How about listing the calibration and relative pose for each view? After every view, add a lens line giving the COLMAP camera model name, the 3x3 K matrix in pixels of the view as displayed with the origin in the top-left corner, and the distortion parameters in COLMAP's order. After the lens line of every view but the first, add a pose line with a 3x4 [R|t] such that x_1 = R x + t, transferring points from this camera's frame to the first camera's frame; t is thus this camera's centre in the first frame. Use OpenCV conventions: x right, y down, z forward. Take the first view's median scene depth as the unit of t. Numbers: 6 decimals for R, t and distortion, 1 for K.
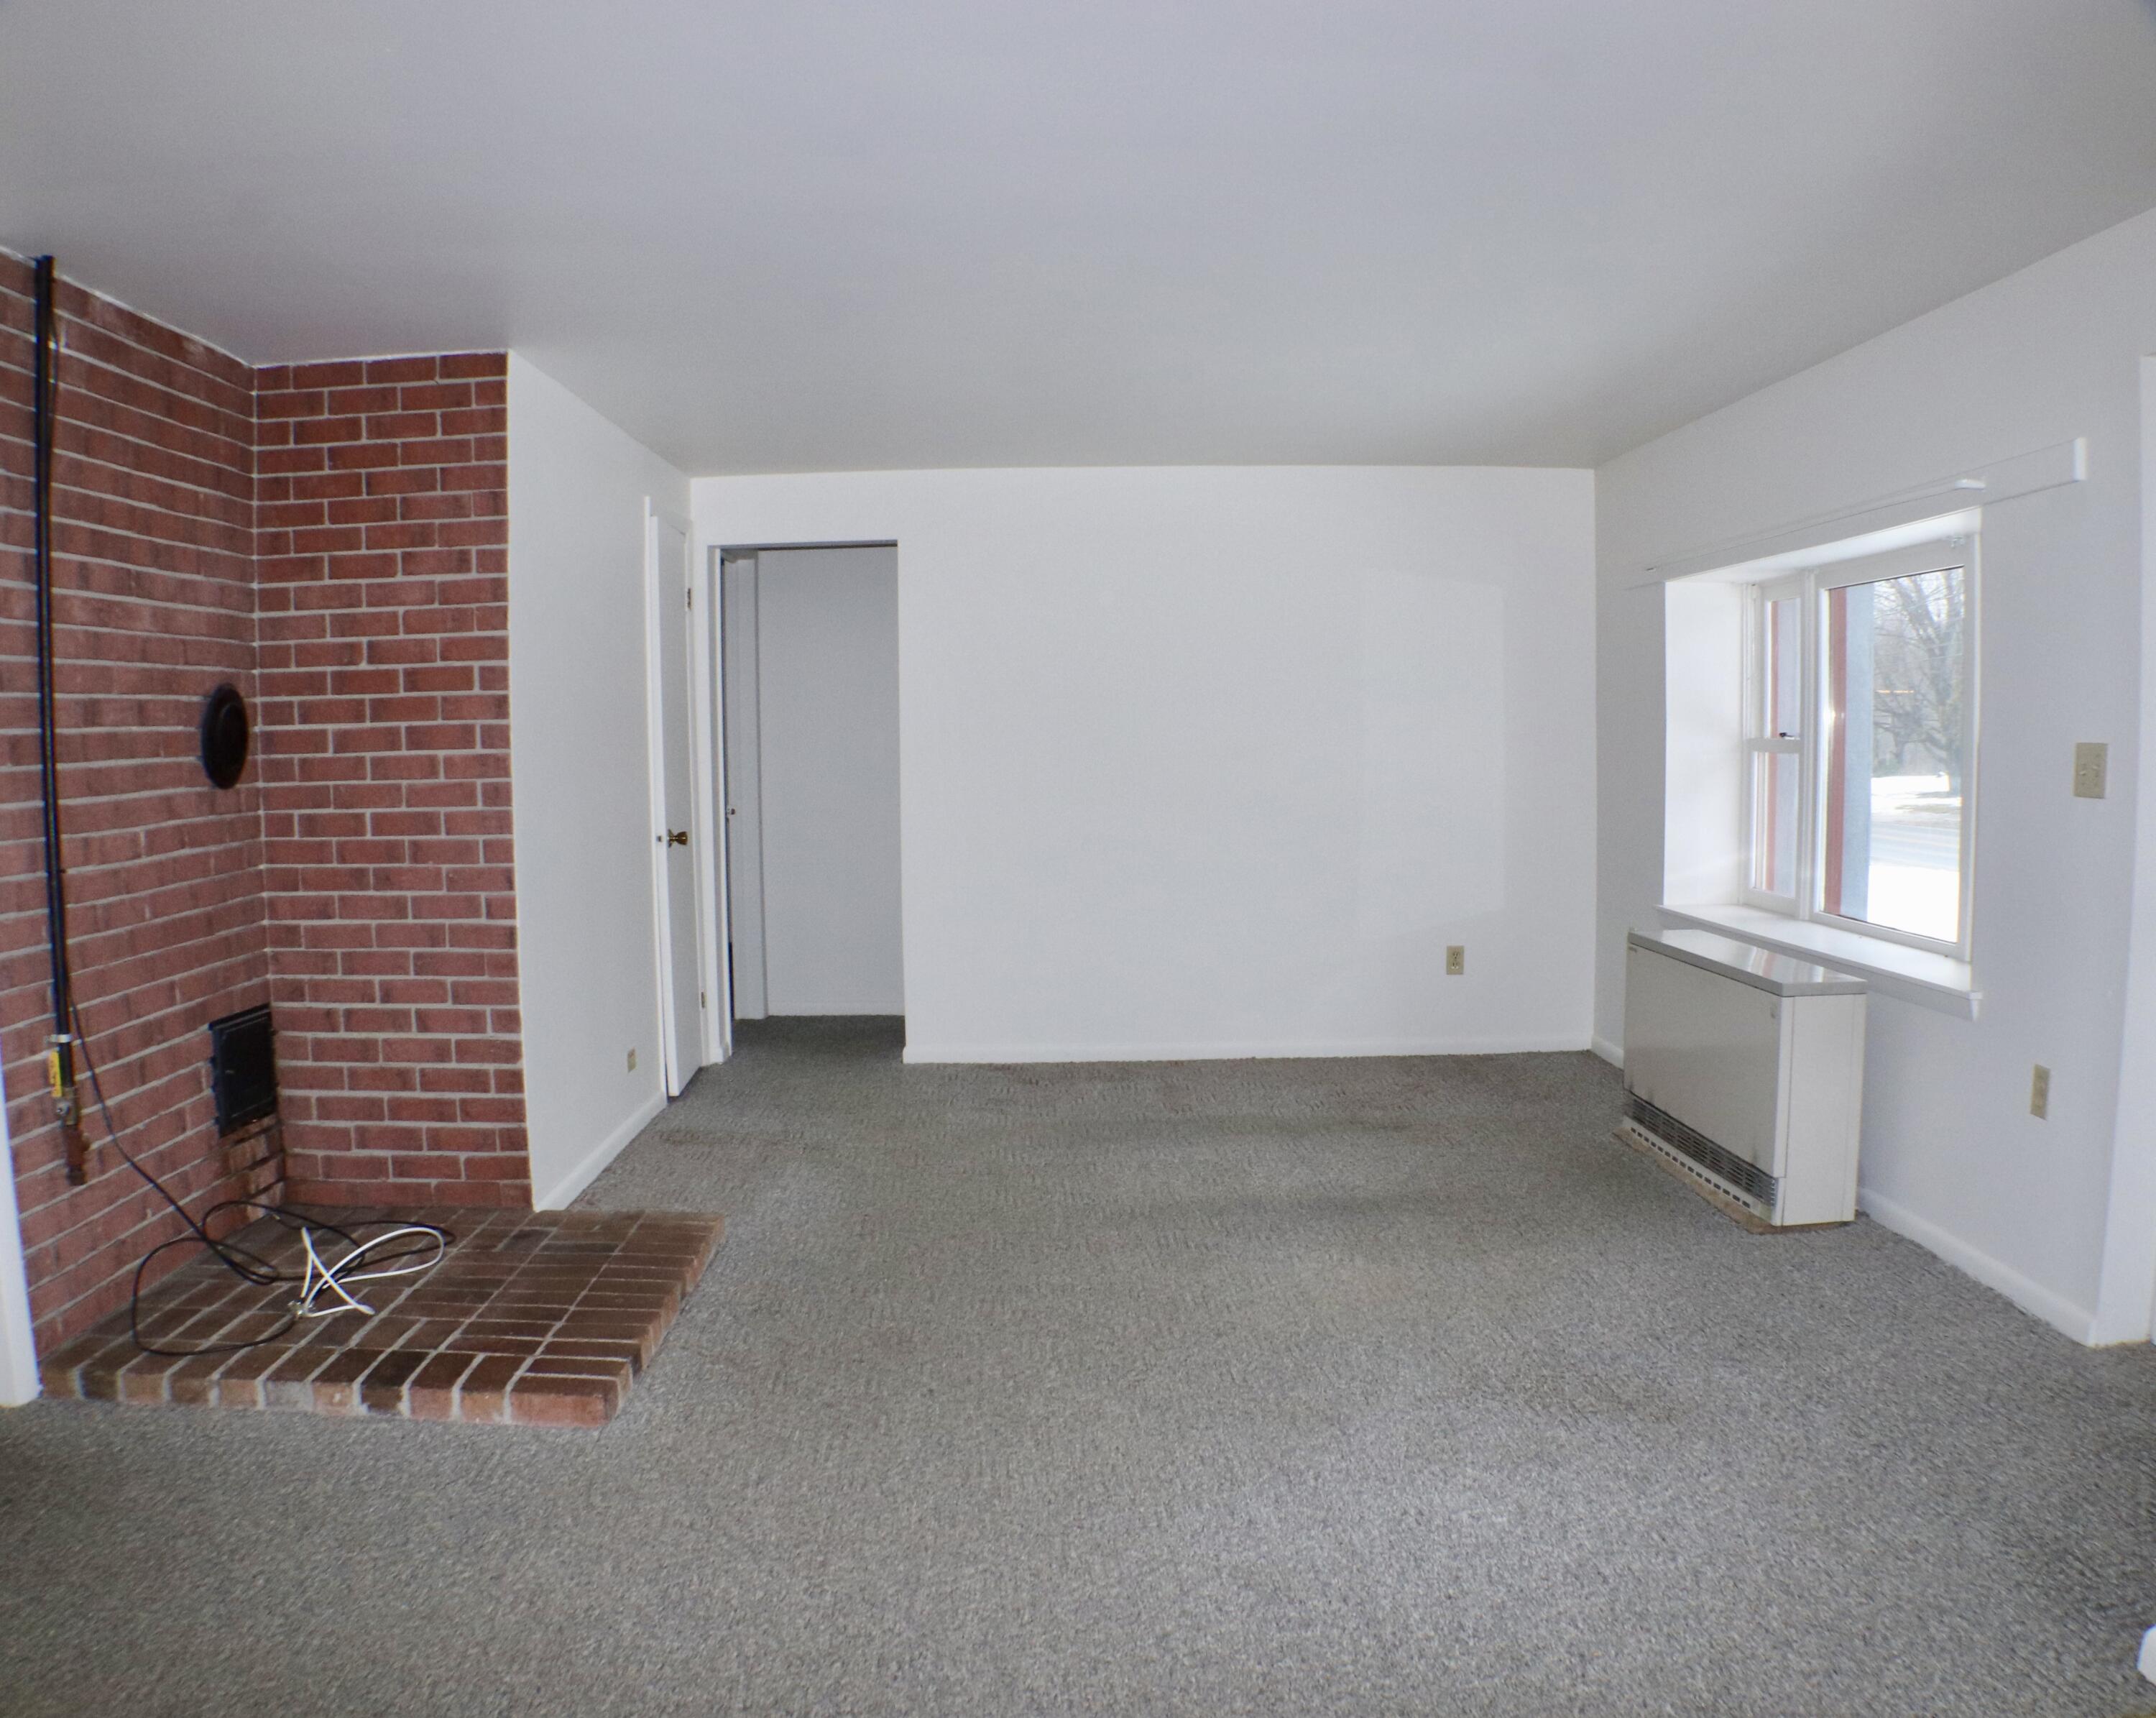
lens RADIAL K [[1698.0, 0, 1078.0], [0, 1698.0, 859.0], [0, 0, 1]] dist [-0.234089, 0.088235]
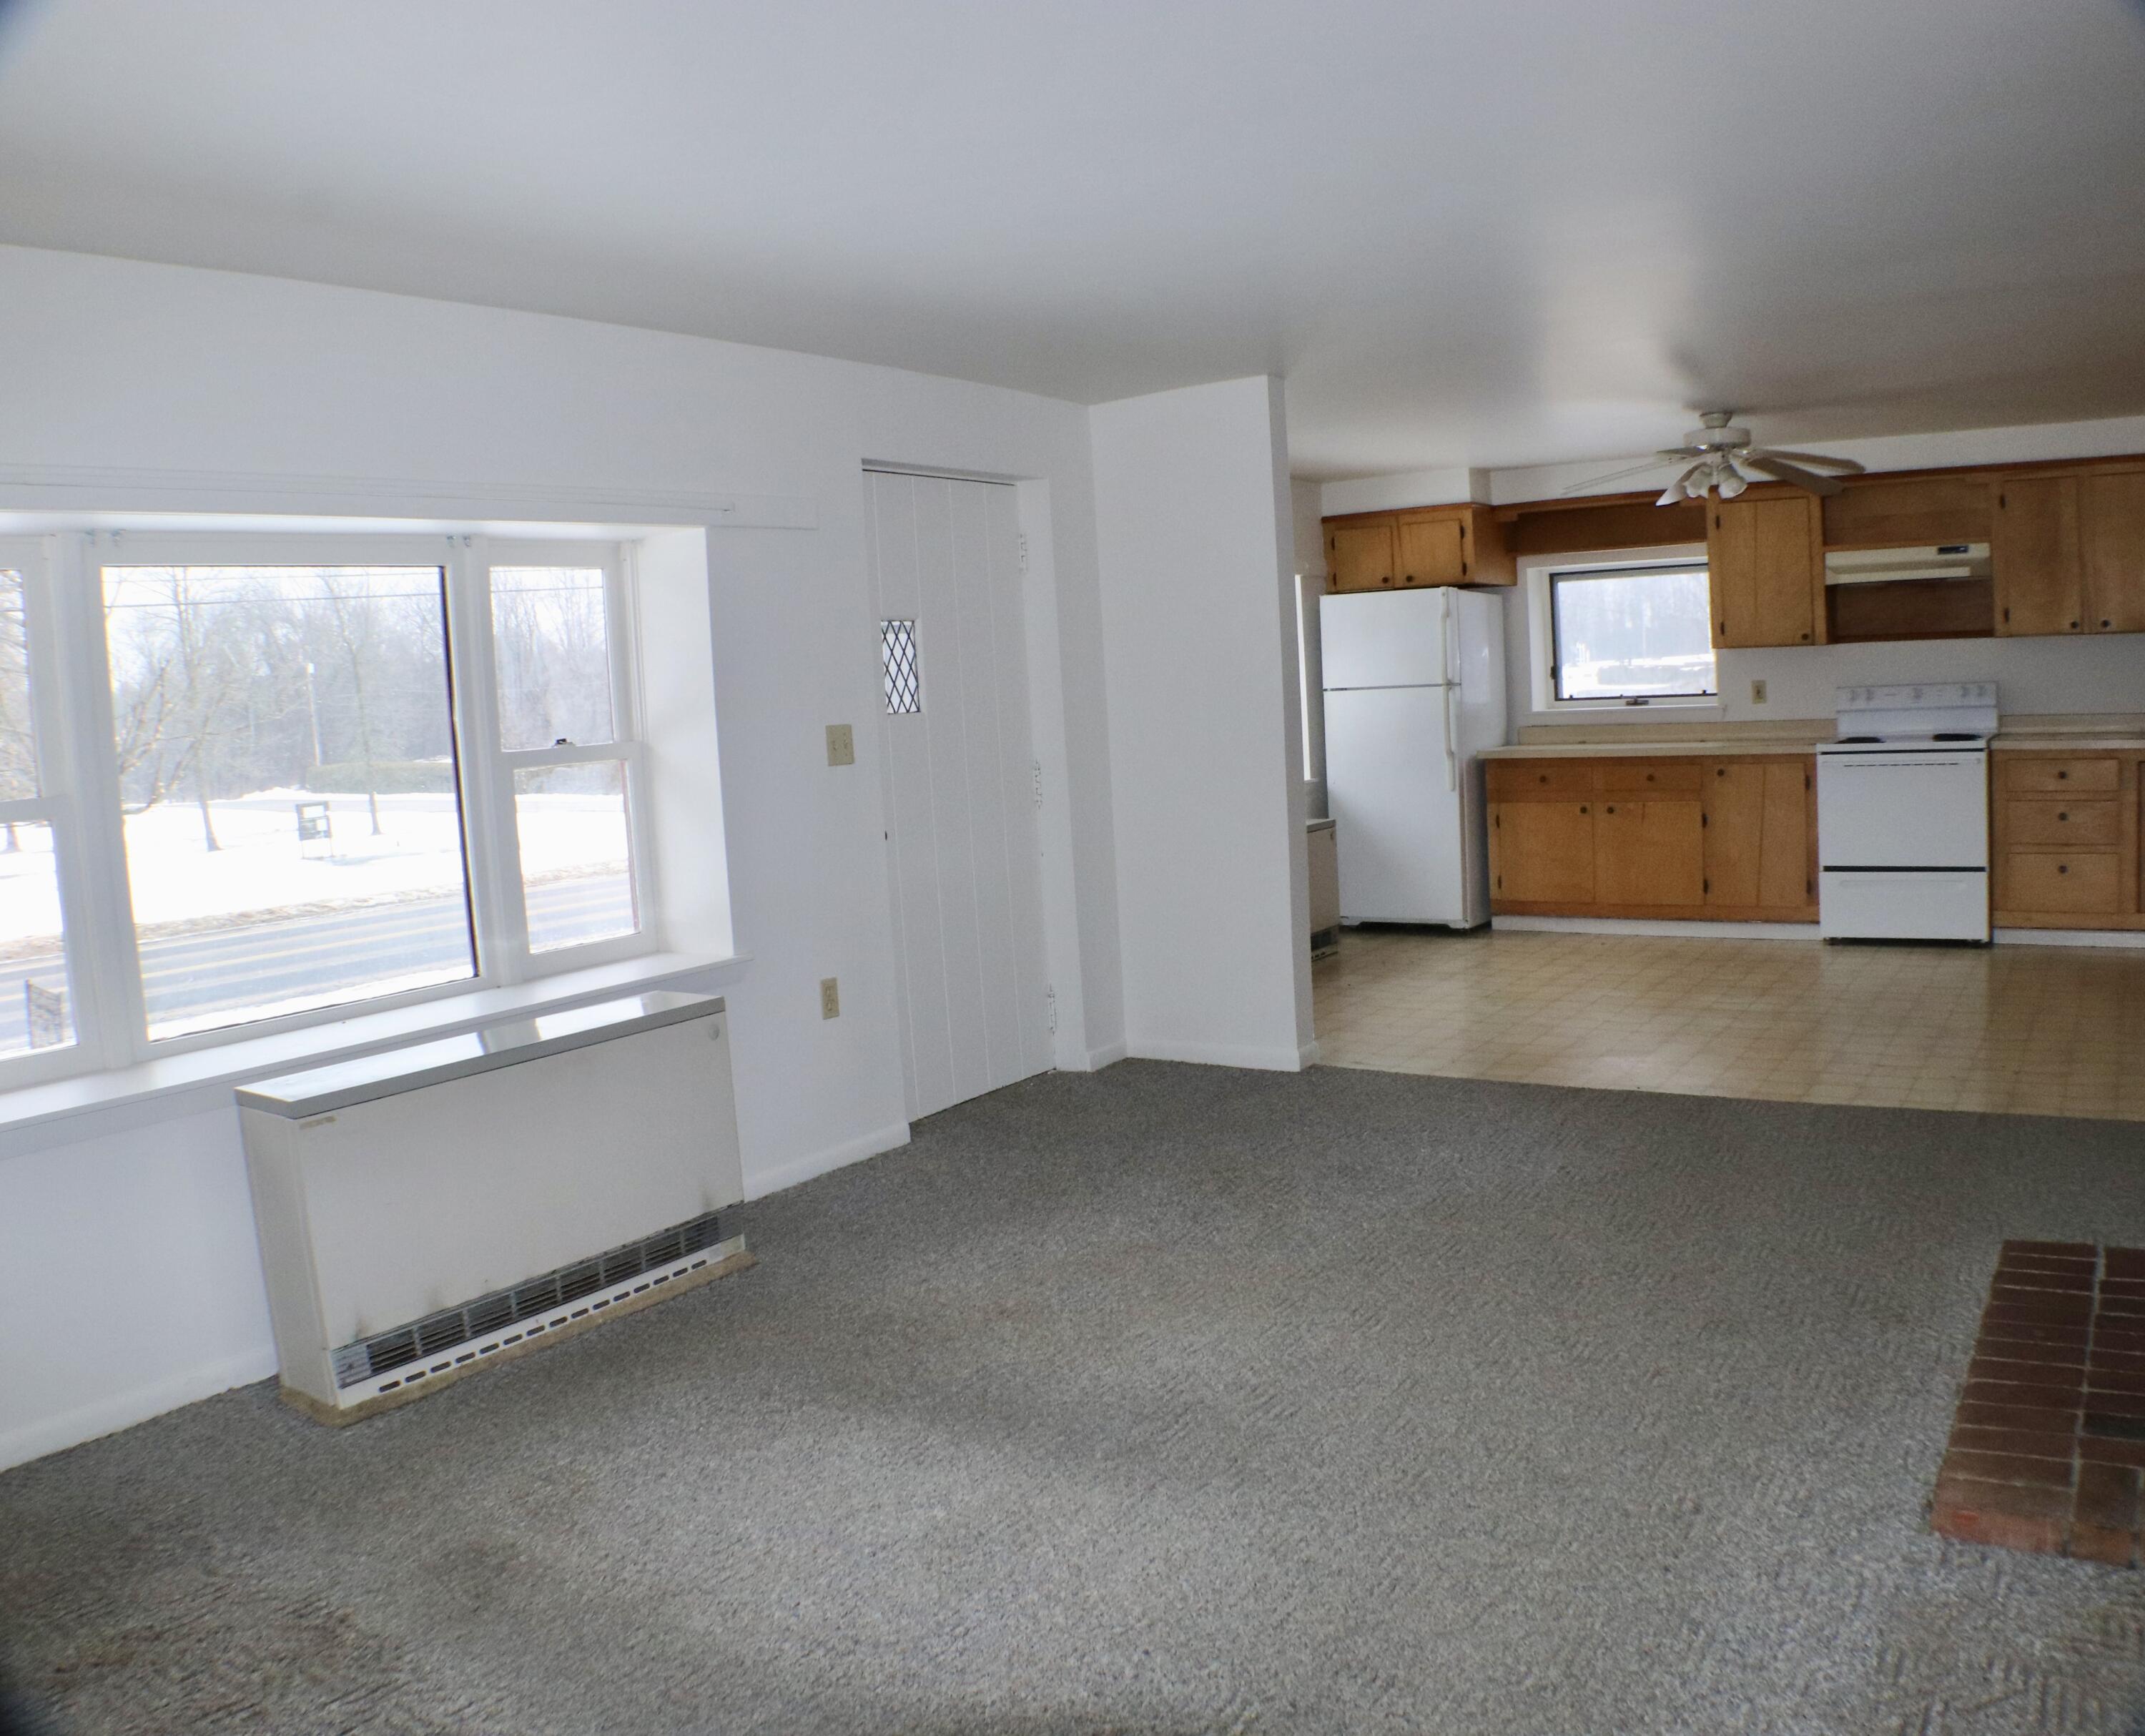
lens RADIAL K [[1659.4, 0, 1072.5], [0, 1659.4, 868.0], [0, 0, 1]] dist [-0.260328, 0.132756]
pose [[-0.798713, -0.005432, 0.601687, -0.296518], [0.112983, 0.980820, 0.158833, -0.123438], [-0.591009, 0.194842, -0.782780, 1.606713]]
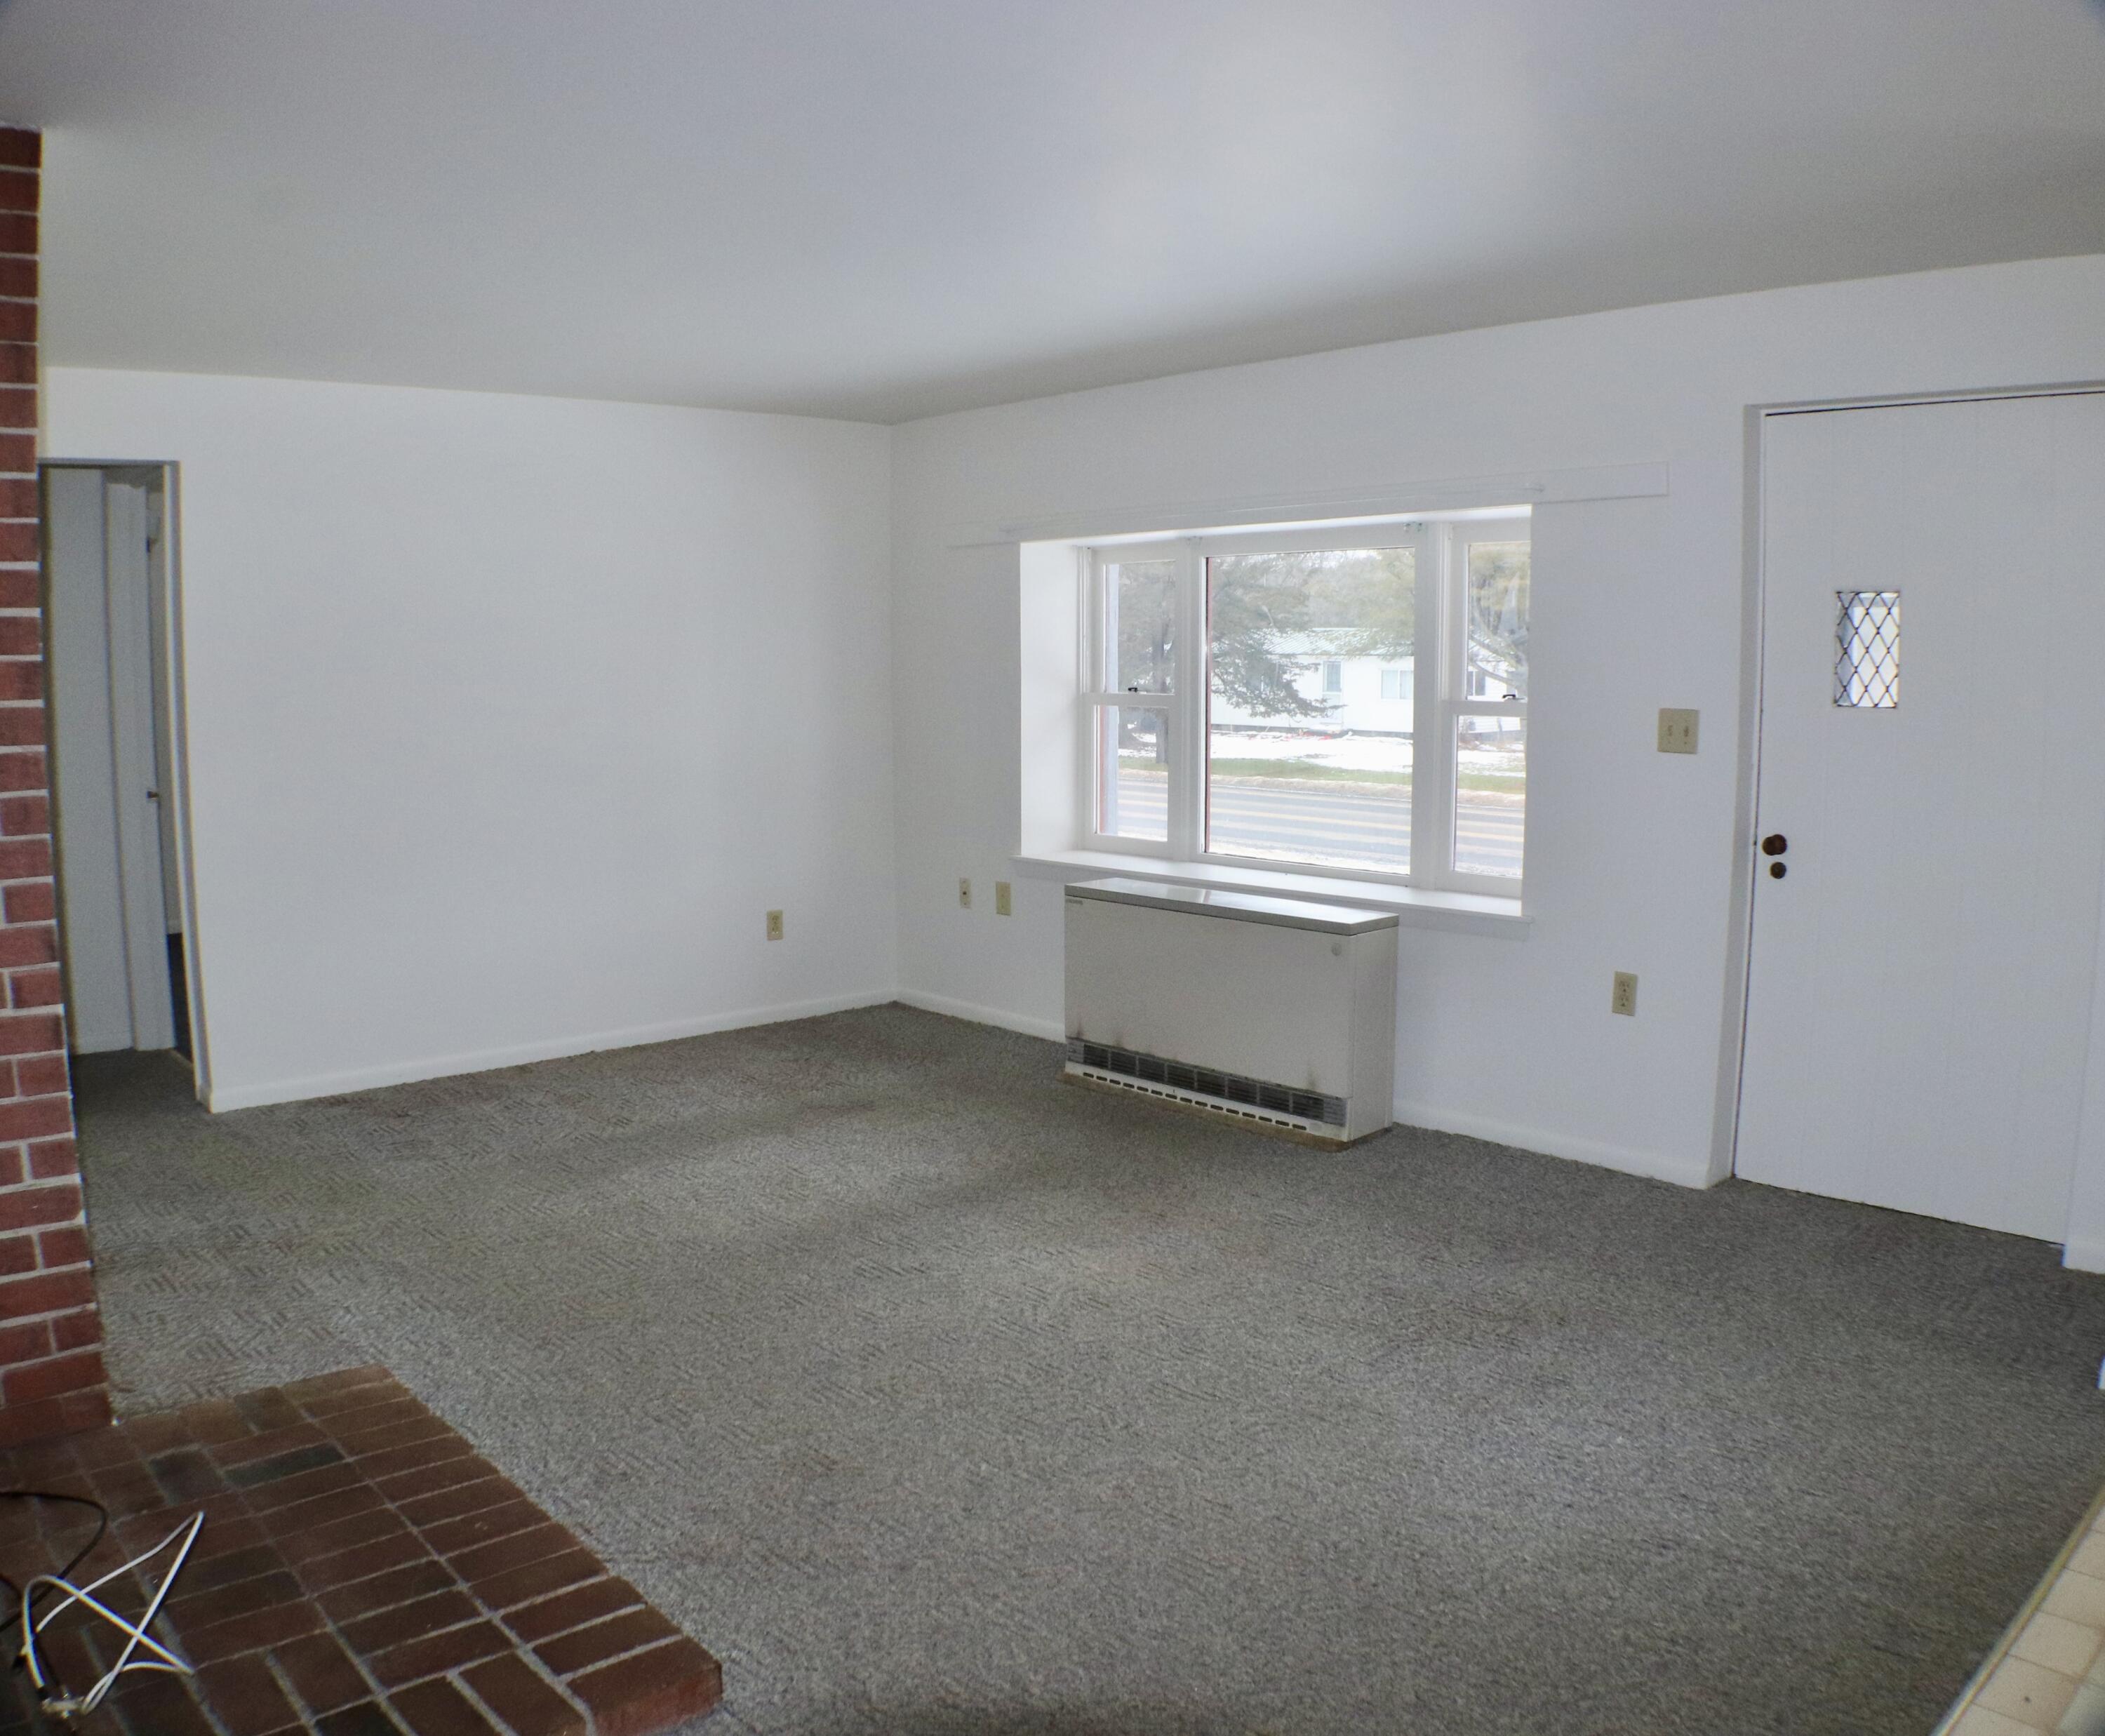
lens RADIAL K [[1646.1, 0, 1057.5], [0, 1646.1, 851.6], [0, 0, 1]] dist [-0.240012, 0.088696]
pose [[0.751207, -0.067656, 0.656590, -0.438213], [0.045385, 0.997673, 0.050877, -0.037032], [-0.658504, -0.008420, 0.752530, 0.298174]]
